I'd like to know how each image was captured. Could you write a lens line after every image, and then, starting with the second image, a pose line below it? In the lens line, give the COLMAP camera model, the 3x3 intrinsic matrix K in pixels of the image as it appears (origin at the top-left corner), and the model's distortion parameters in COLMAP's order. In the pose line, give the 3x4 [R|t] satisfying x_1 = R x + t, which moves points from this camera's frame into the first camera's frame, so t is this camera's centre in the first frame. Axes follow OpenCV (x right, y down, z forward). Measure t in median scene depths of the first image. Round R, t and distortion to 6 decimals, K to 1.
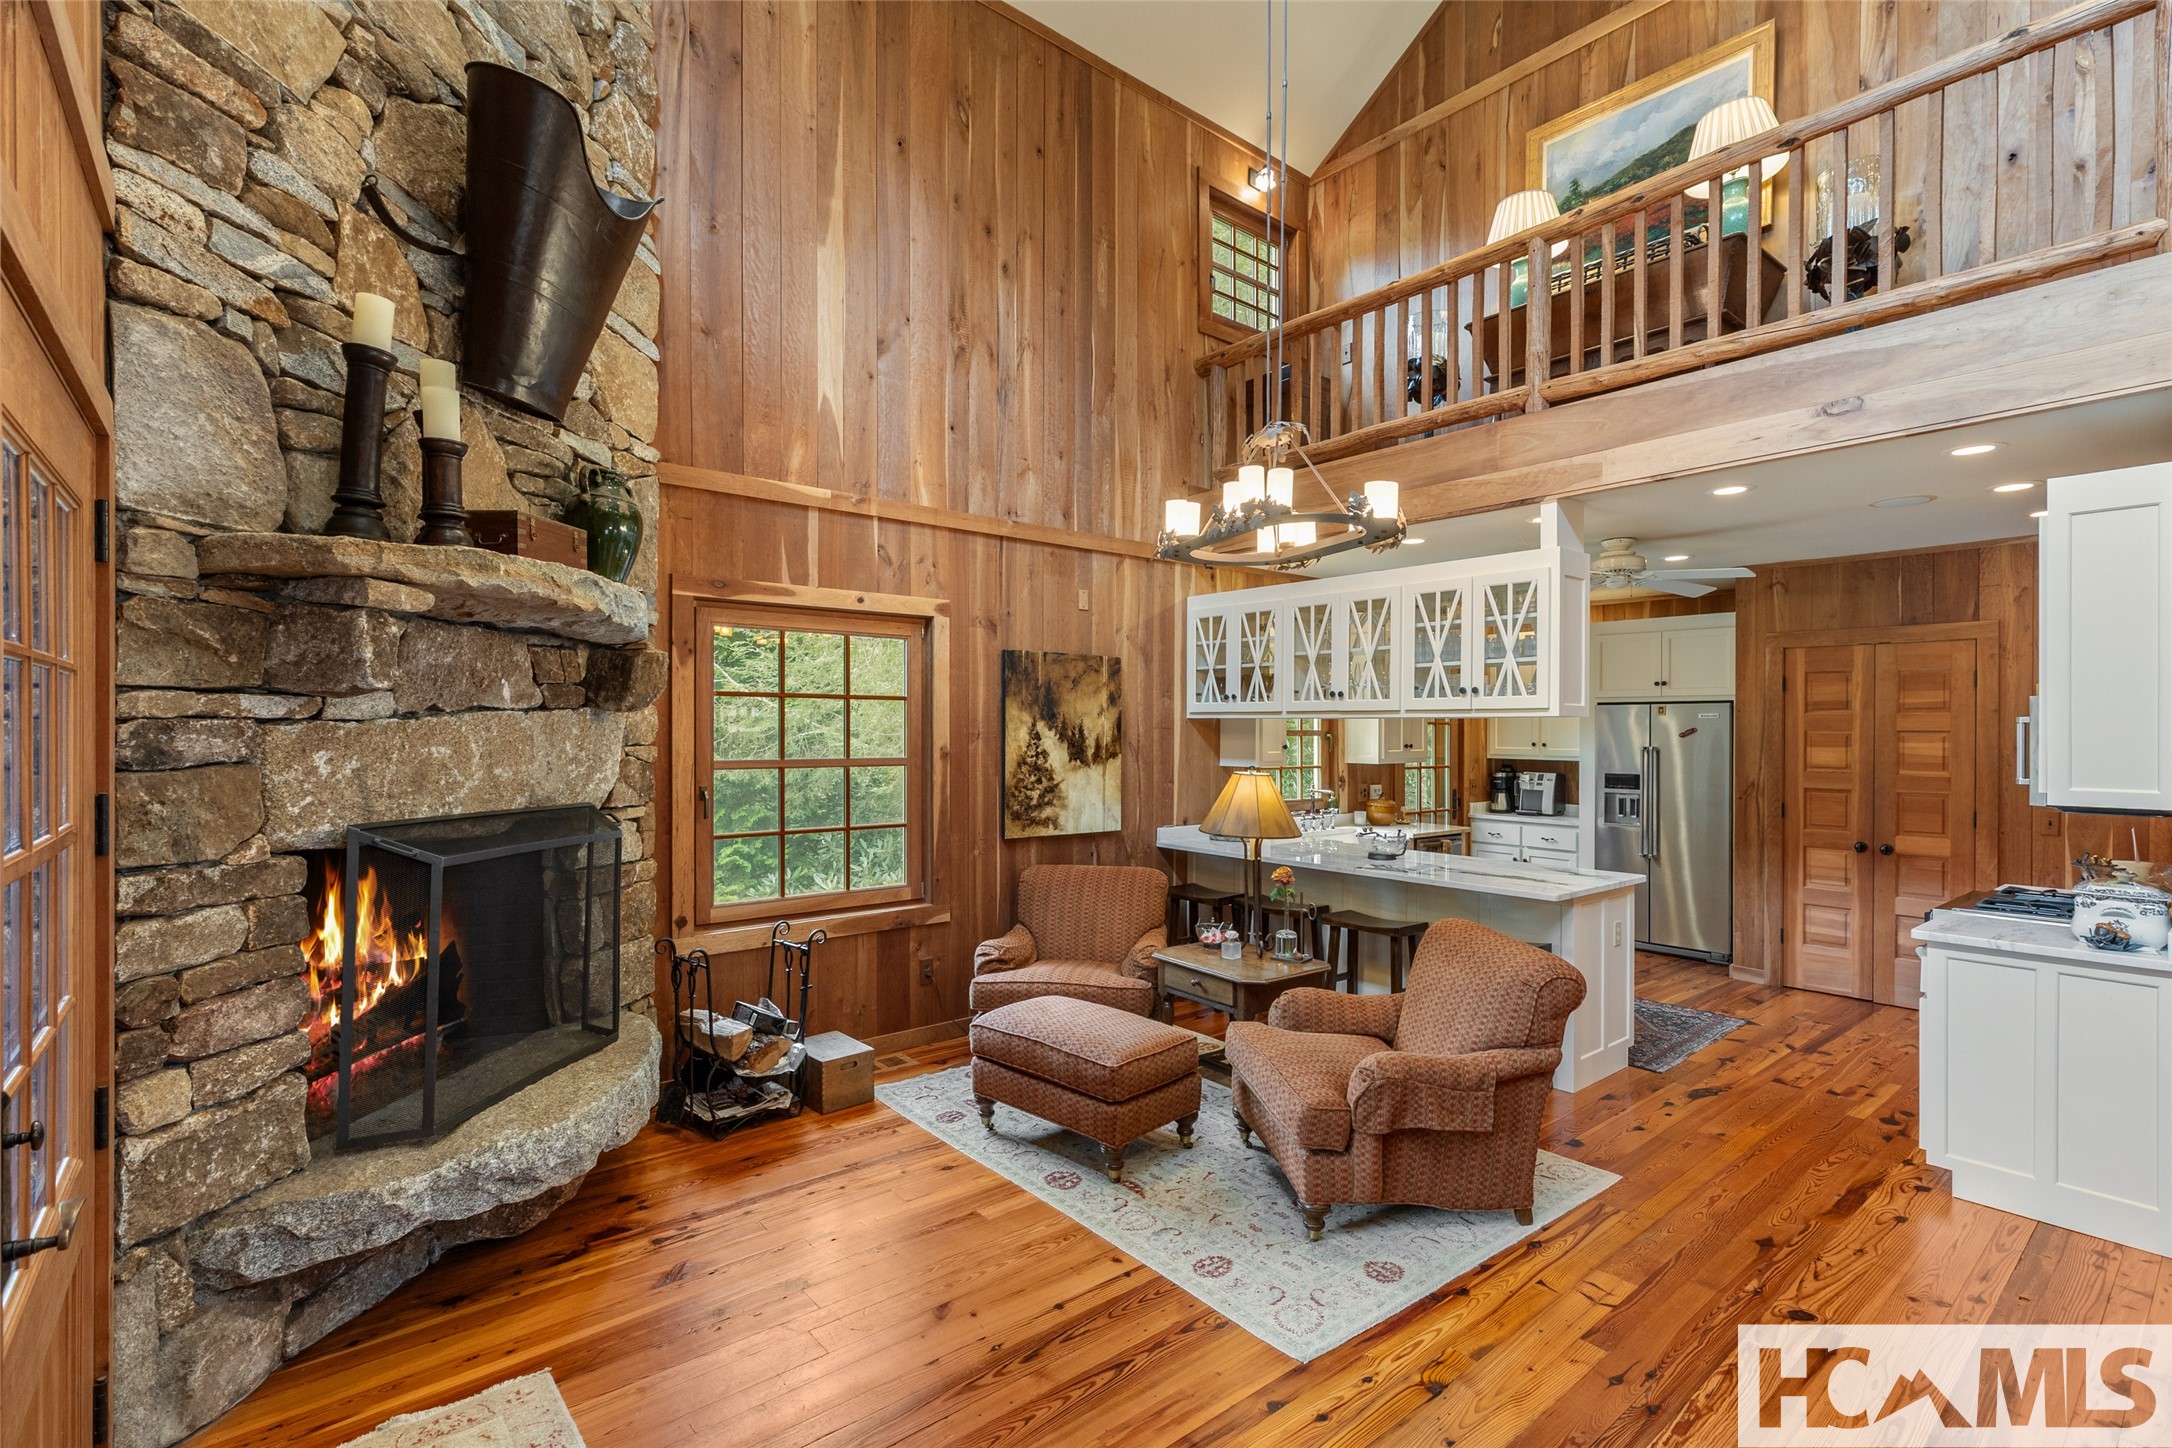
lens RADIAL K [[996.3, 0, 1092.8], [0, 996.3, 733.3], [0, 0, 1]] dist [0.012255, -0.000978]
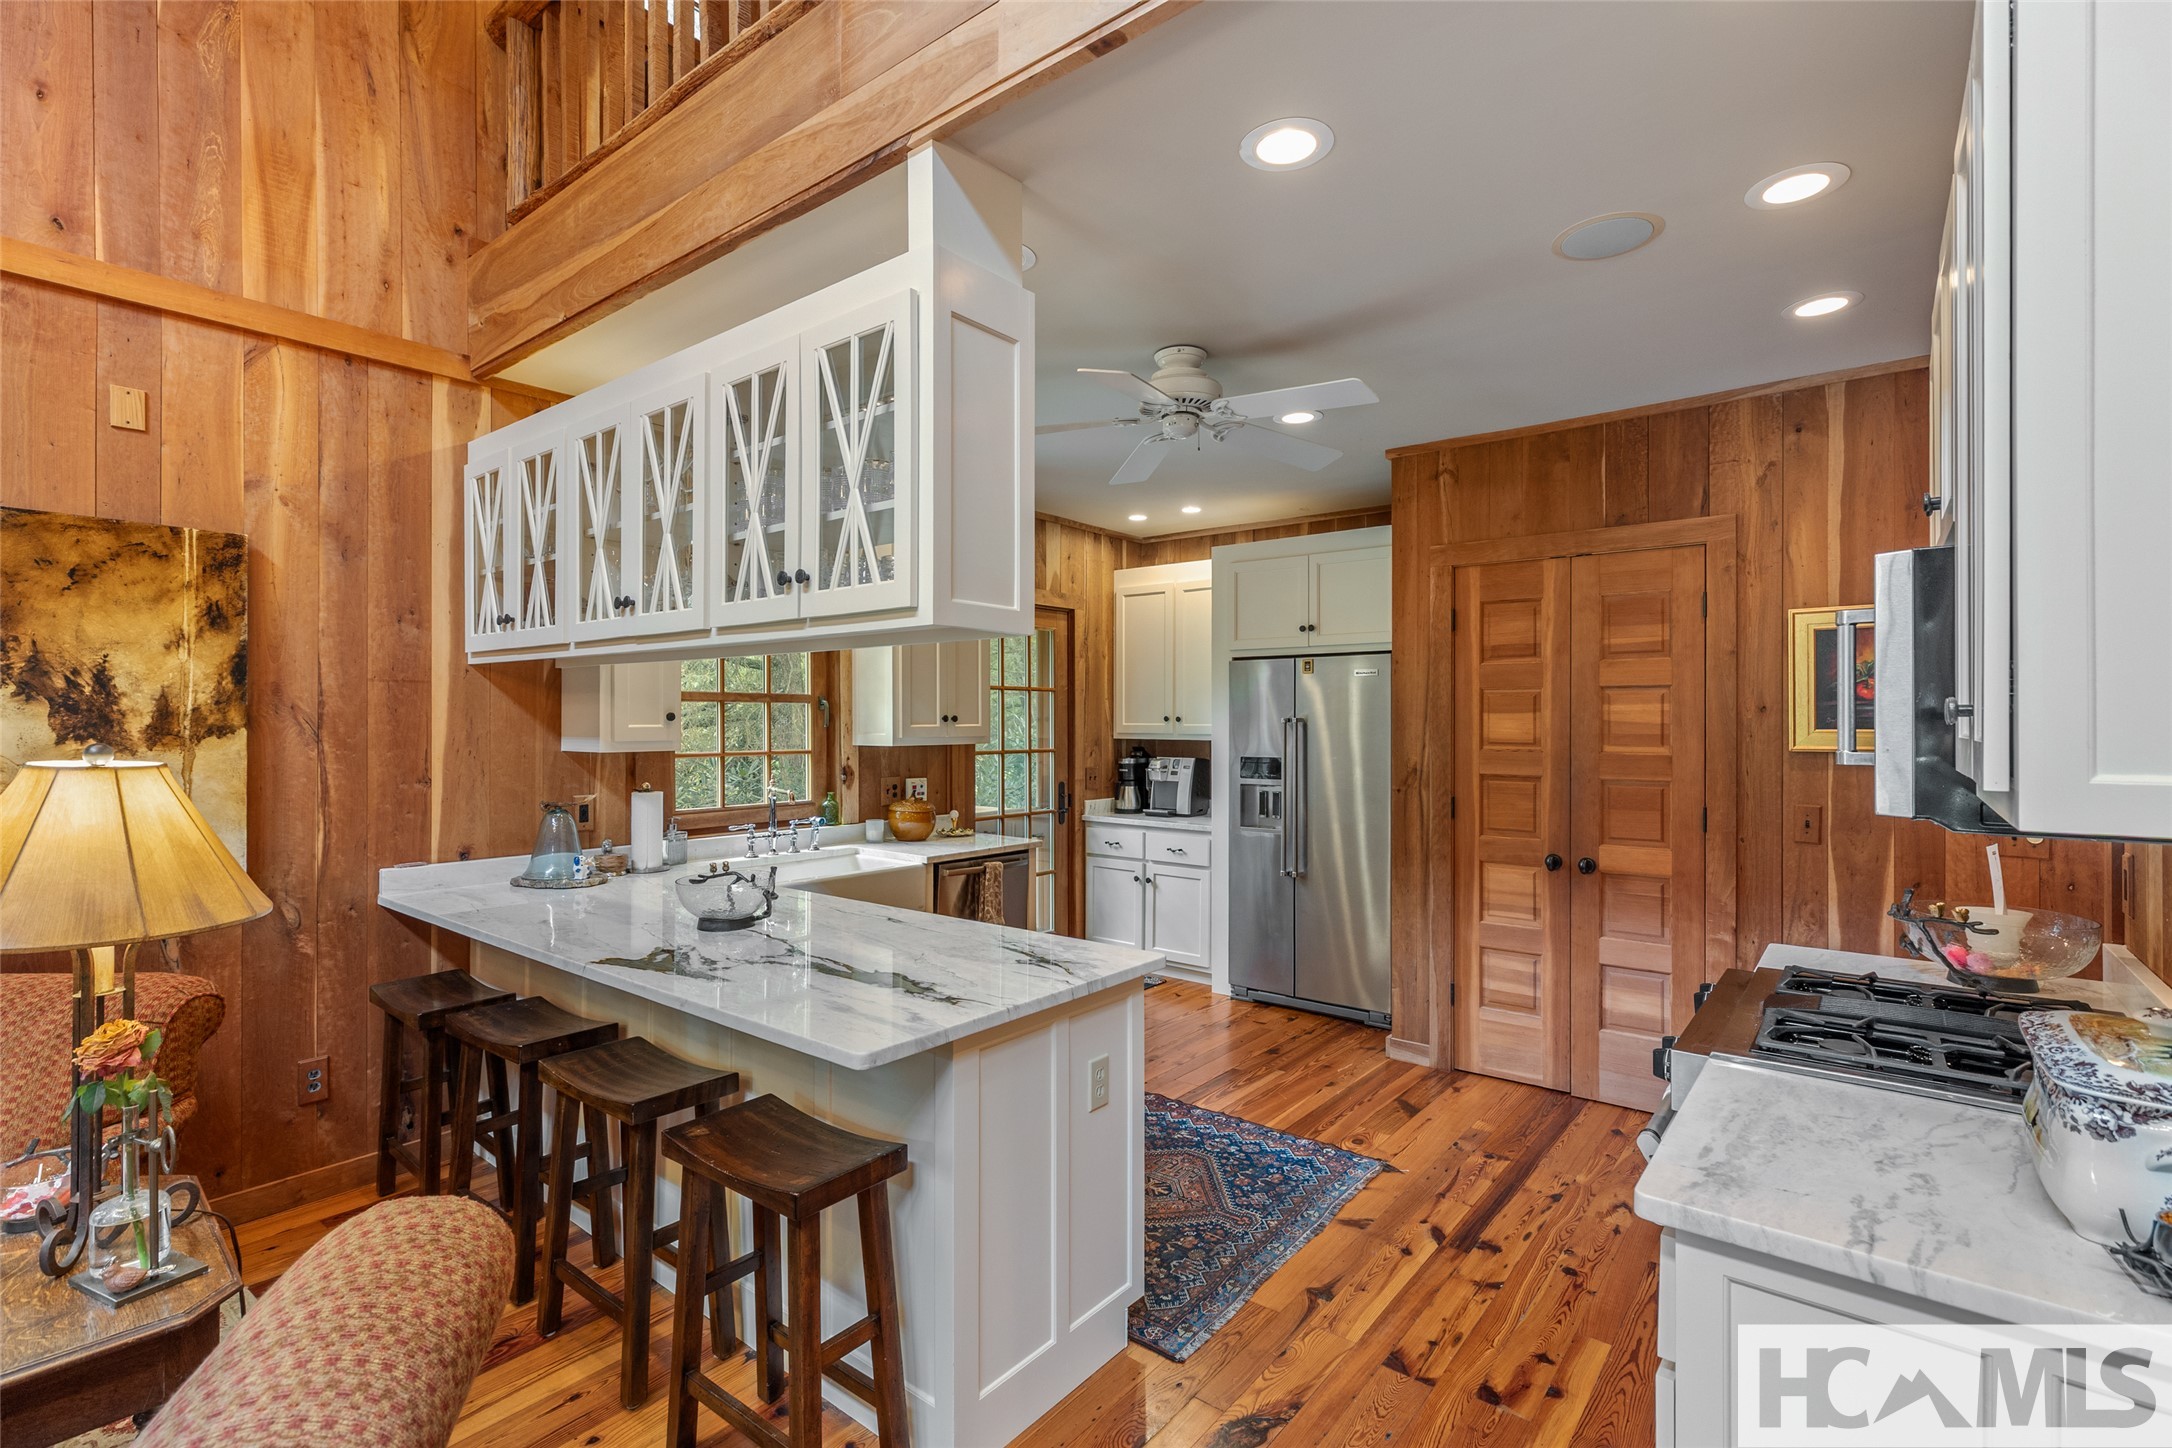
lens RADIAL K [[996.3, 0, 1078.1], [0, 996.3, 724.8], [0, 0, 1]] dist [0.012255, -0.000978]
pose [[0.981615, -0.005146, 0.190804, 0.330183], [0.005065, 0.999987, 0.000912, 0.020082], [-0.190806, 0.000072, 0.981628, 0.409945]]
